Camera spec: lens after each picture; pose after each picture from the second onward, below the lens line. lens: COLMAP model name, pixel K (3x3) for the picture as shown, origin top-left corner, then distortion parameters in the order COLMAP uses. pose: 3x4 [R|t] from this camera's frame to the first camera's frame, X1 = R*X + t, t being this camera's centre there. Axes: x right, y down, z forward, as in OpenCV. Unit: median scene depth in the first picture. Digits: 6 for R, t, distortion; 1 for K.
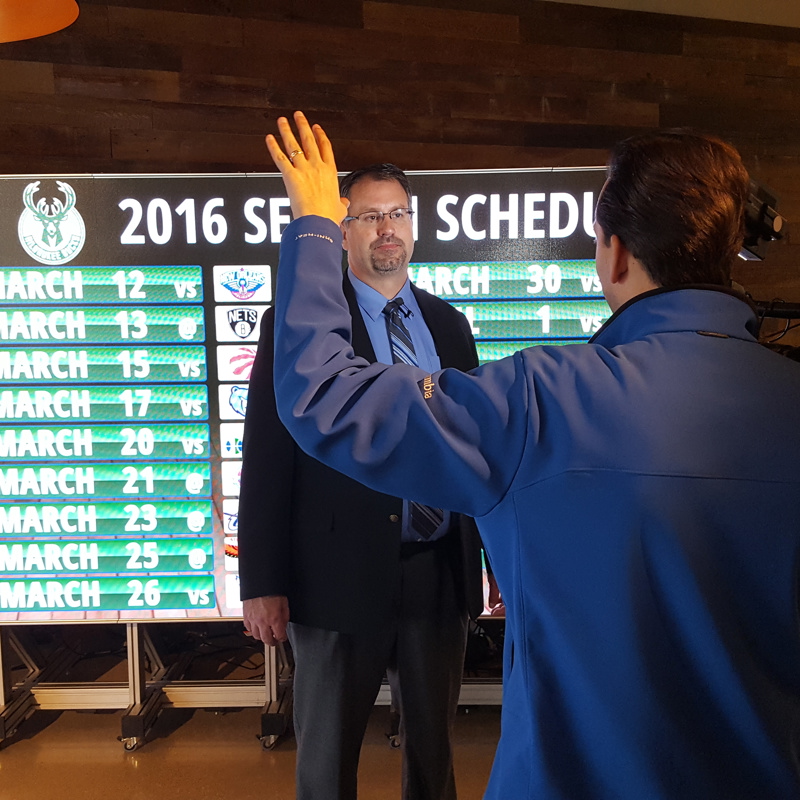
lens RADIAL K [[1022.5, 0, 372.9], [0, 1022.5, 402.5], [0, 0, 1]] dist [0.173447, -0.437608]
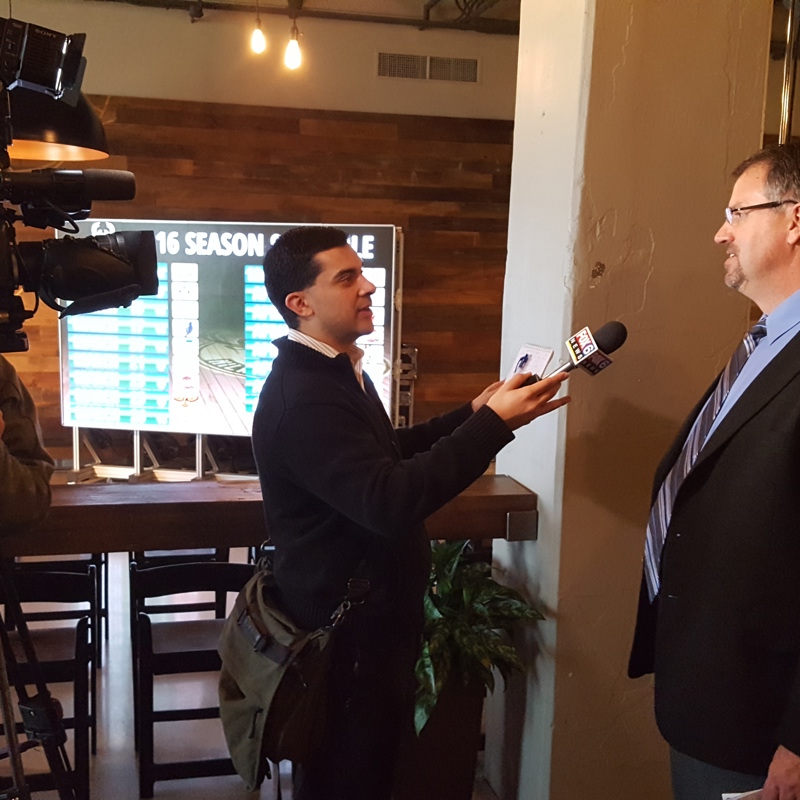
lens RADIAL K [[1022.5, 0, 372.9], [0, 1022.5, 402.5], [0, 0, 1]] dist [0.173447, -0.437608]
pose [[0.982332, 0.059849, -0.177317, 0.491221], [-0.059090, 0.998207, 0.009564, 0.083901], [0.177571, 0.001083, 0.984107, -0.785025]]
